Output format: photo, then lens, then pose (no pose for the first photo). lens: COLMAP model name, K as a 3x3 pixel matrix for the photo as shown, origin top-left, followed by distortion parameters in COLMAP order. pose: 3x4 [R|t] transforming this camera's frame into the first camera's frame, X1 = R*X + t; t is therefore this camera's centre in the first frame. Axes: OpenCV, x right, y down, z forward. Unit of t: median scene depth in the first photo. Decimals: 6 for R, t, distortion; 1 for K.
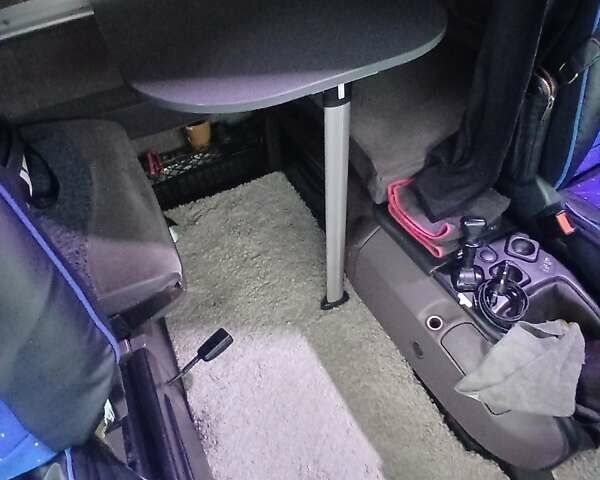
lens RADIAL K [[400.2, 0, 300.0], [0, 400.2, 240.0], [0, 0, 1]] dist [-0.024619, -0.002577]
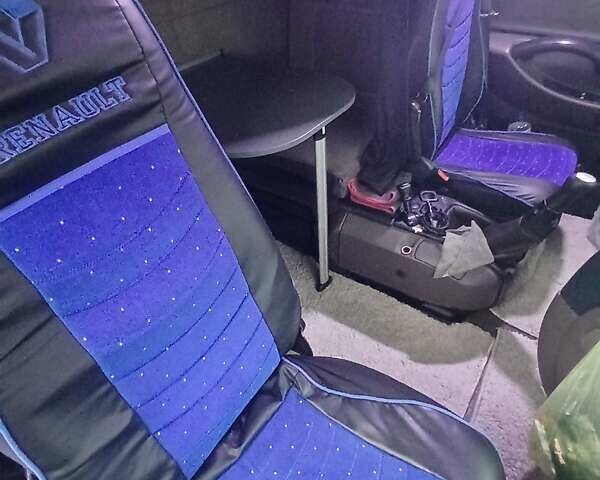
lens RADIAL K [[400.2, 0, 300.0], [0, 400.2, 240.0], [0, 0, 1]] dist [-0.024619, -0.002577]
pose [[0.890701, -0.297410, 0.343802, -0.627869], [0.350284, 0.931066, -0.102065, 0.188733], [-0.289747, 0.211338, 0.933479, -0.438611]]
